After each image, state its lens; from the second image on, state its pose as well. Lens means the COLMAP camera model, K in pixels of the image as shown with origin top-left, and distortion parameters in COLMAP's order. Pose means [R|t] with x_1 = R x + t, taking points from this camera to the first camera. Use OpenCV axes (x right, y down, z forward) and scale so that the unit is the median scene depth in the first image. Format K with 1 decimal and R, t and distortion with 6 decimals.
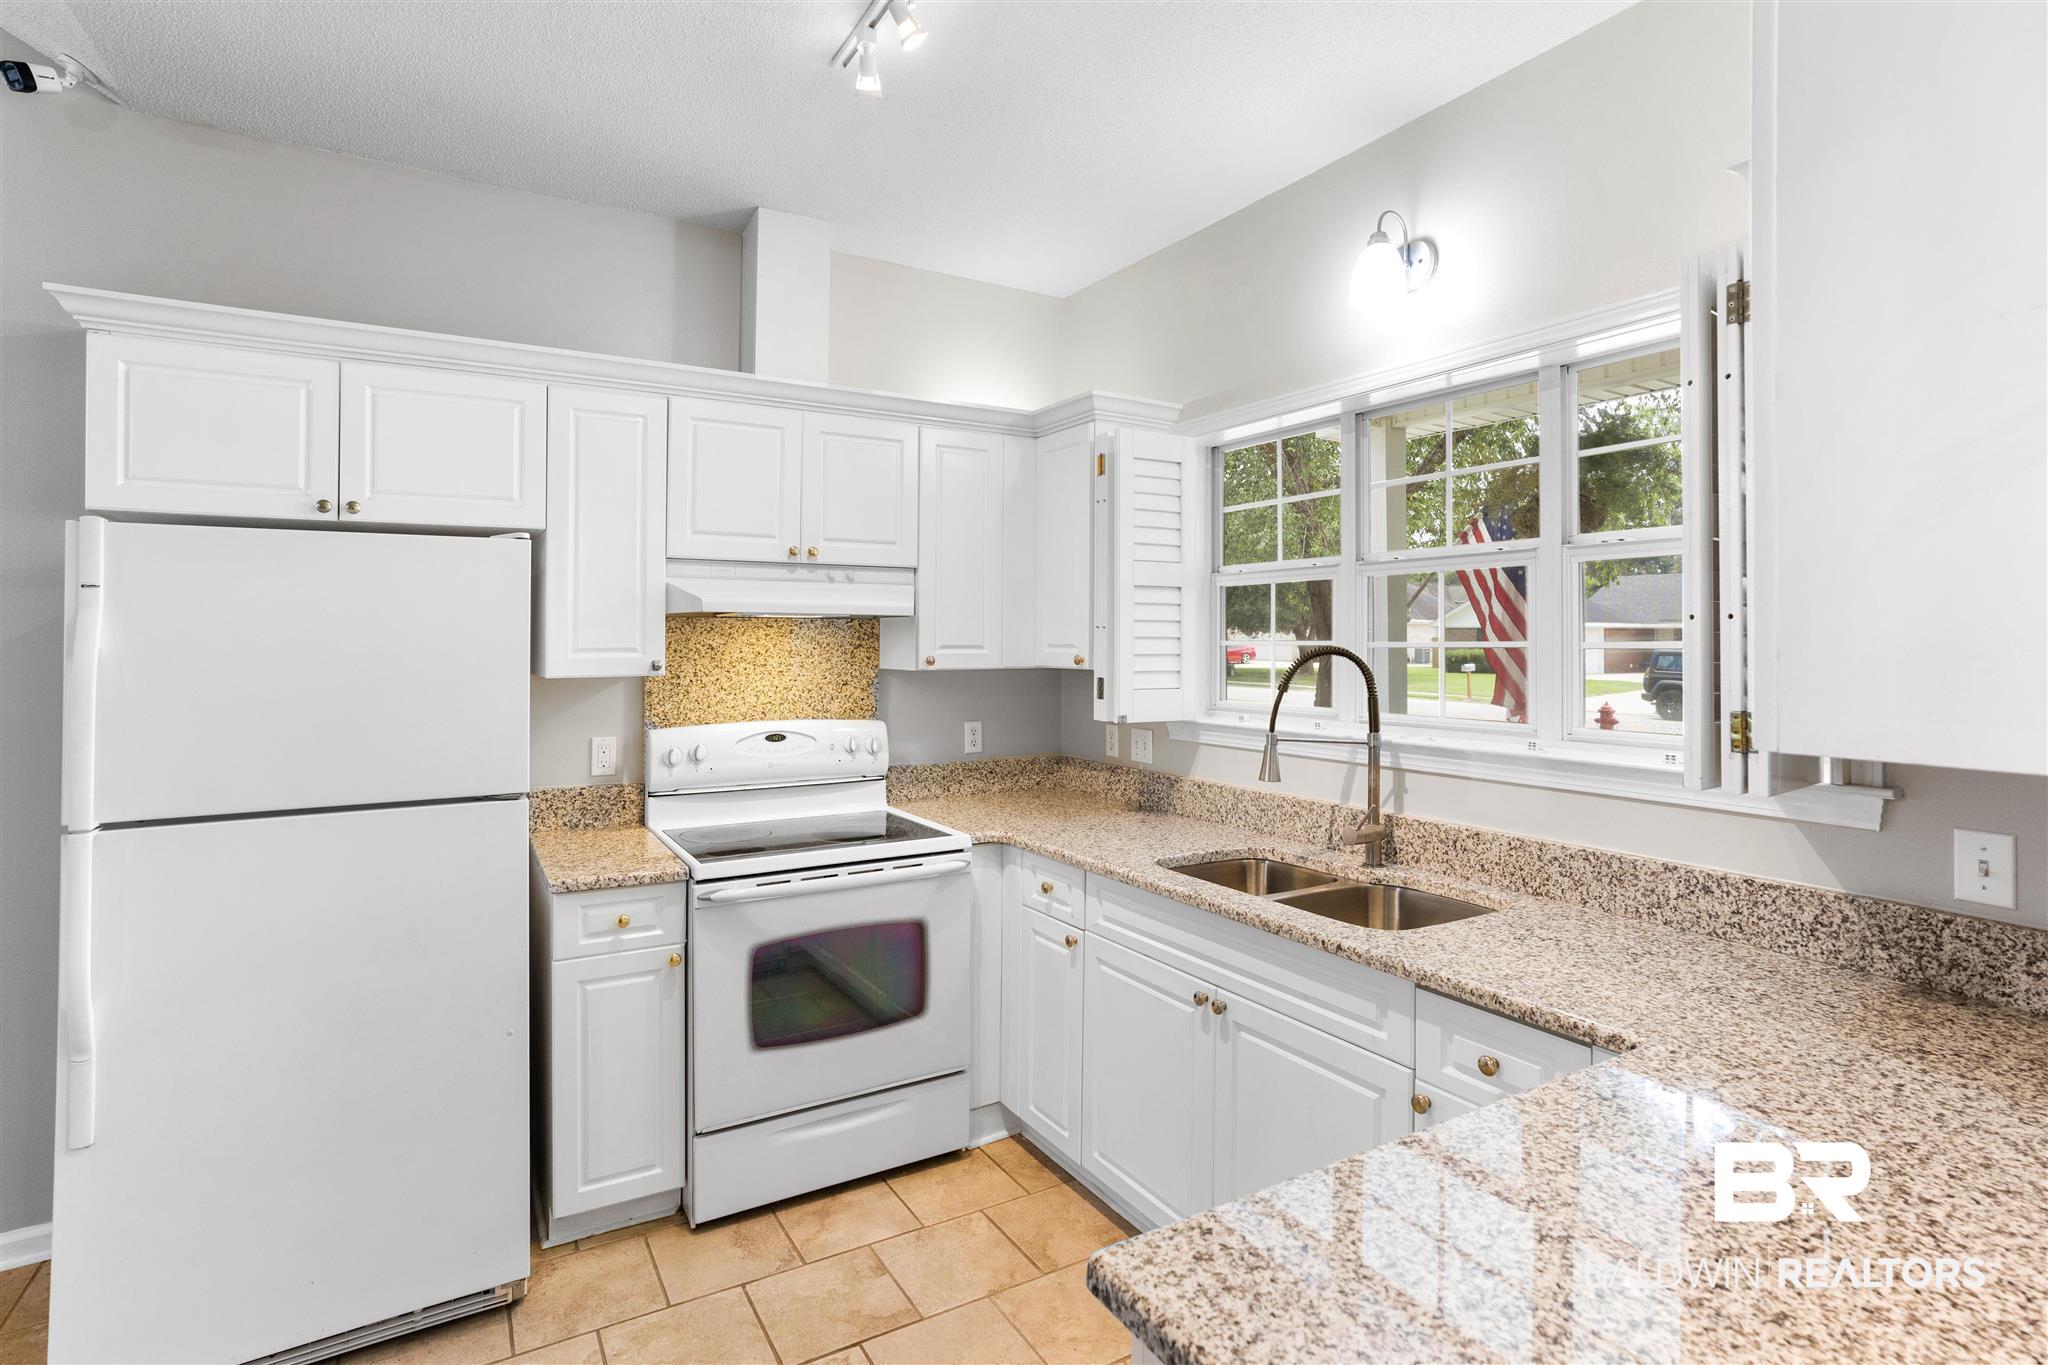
lens RADIAL K [[1011.2, 0, 1034.7], [0, 1011.2, 629.1], [0, 0, 1]] dist [-0.001658, 0.001994]
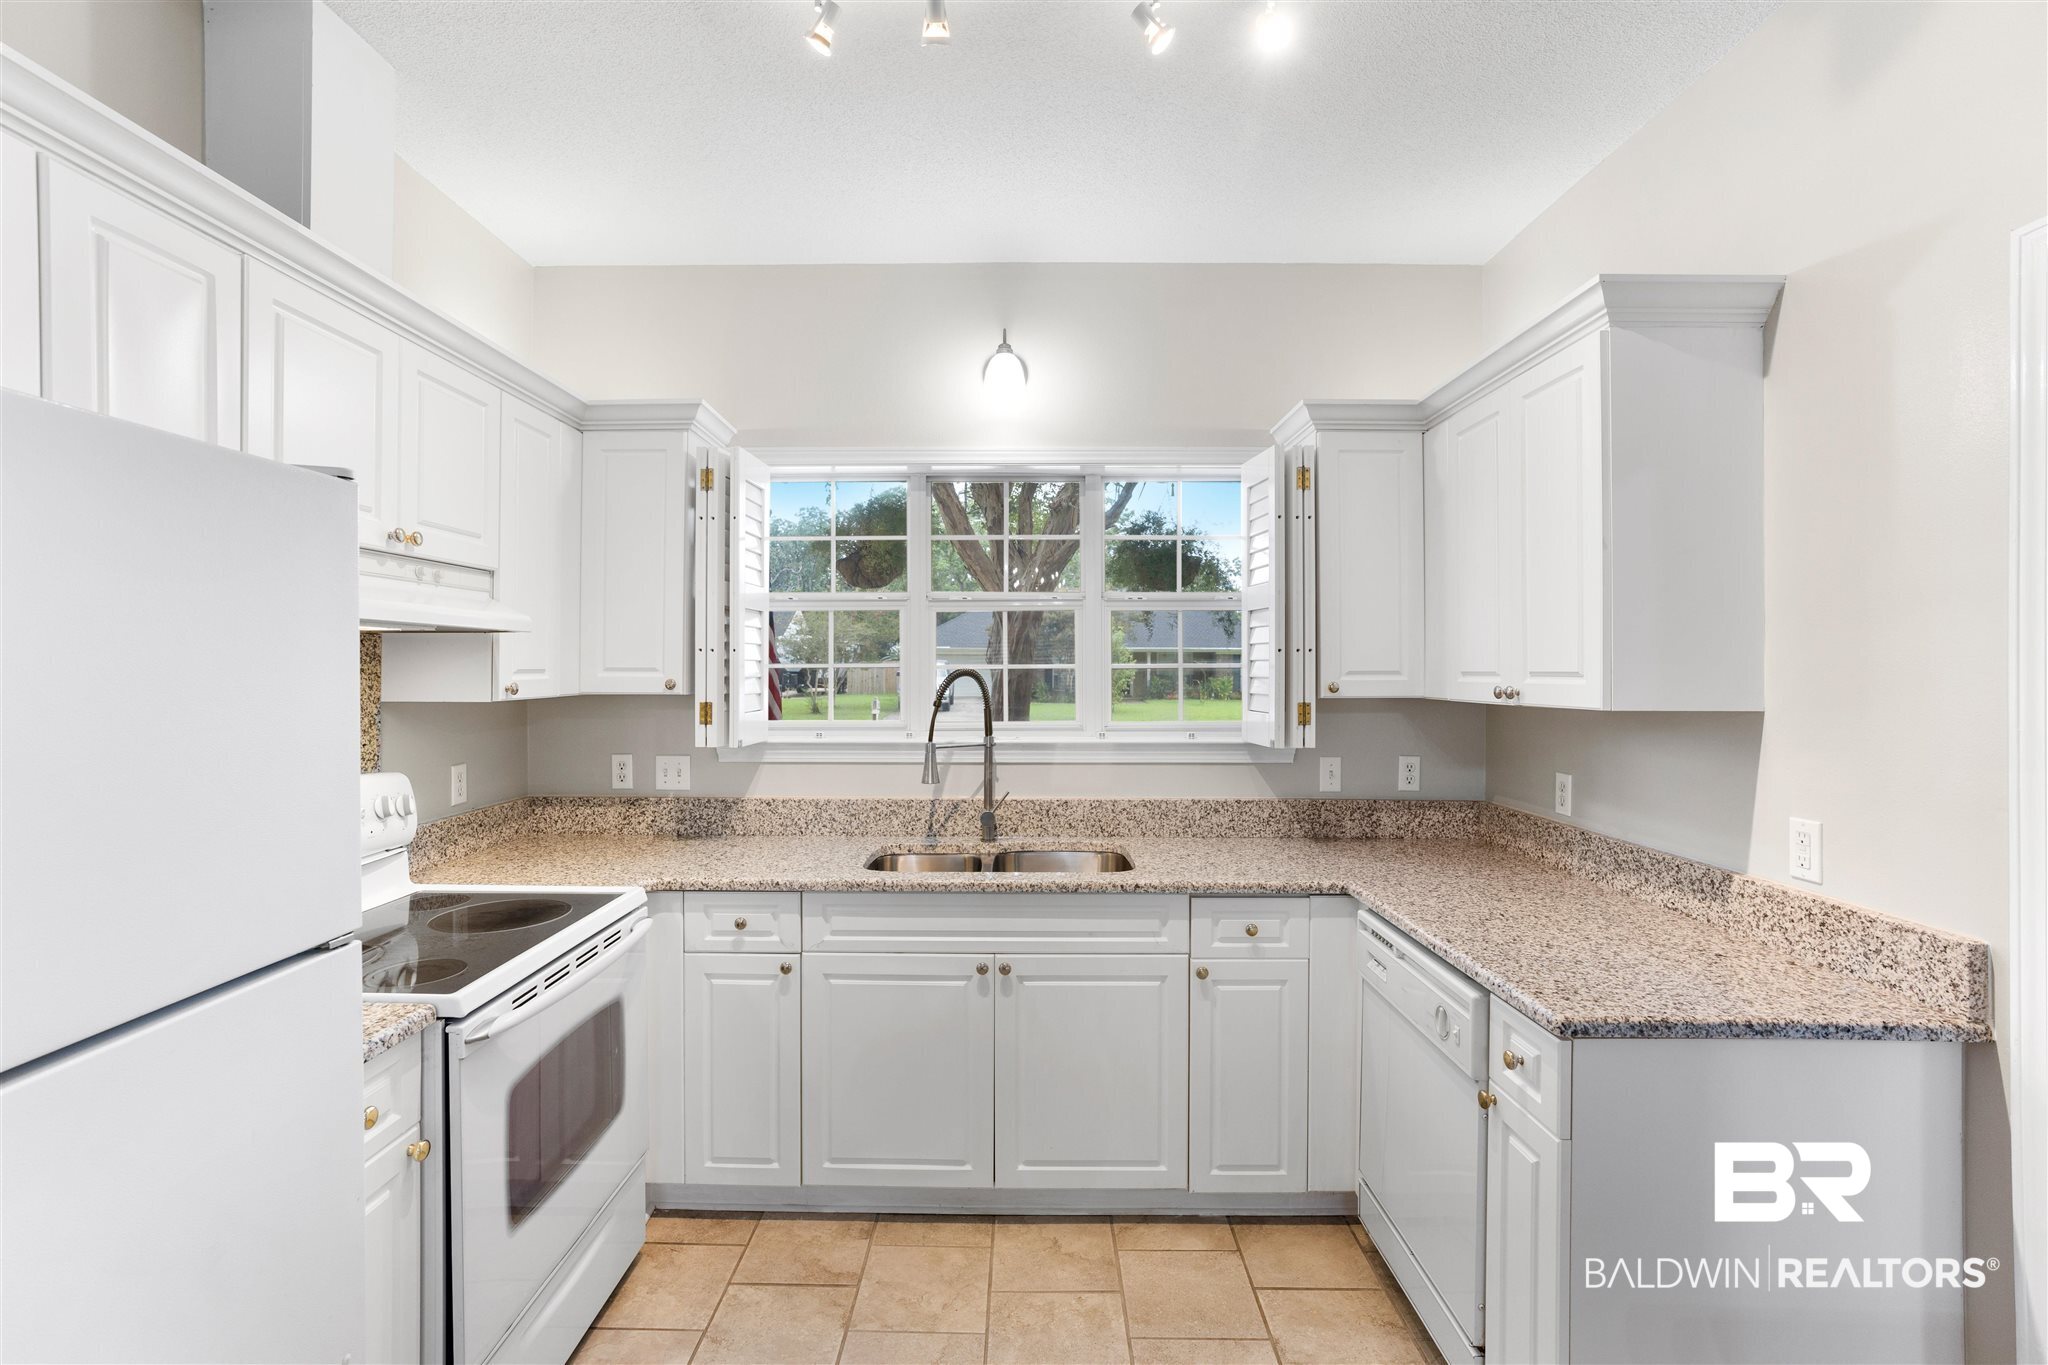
lens RADIAL K [[936.5, 0, 1015.4], [0, 936.5, 658.5], [0, 0, 1]] dist [-0.027434, 0.005559]
pose [[0.523002, 0.005985, 0.852310, -0.647196], [-0.012364, 0.999923, 0.000565, 0.002844], [-0.852242, -0.010833, 0.523036, 0.349771]]
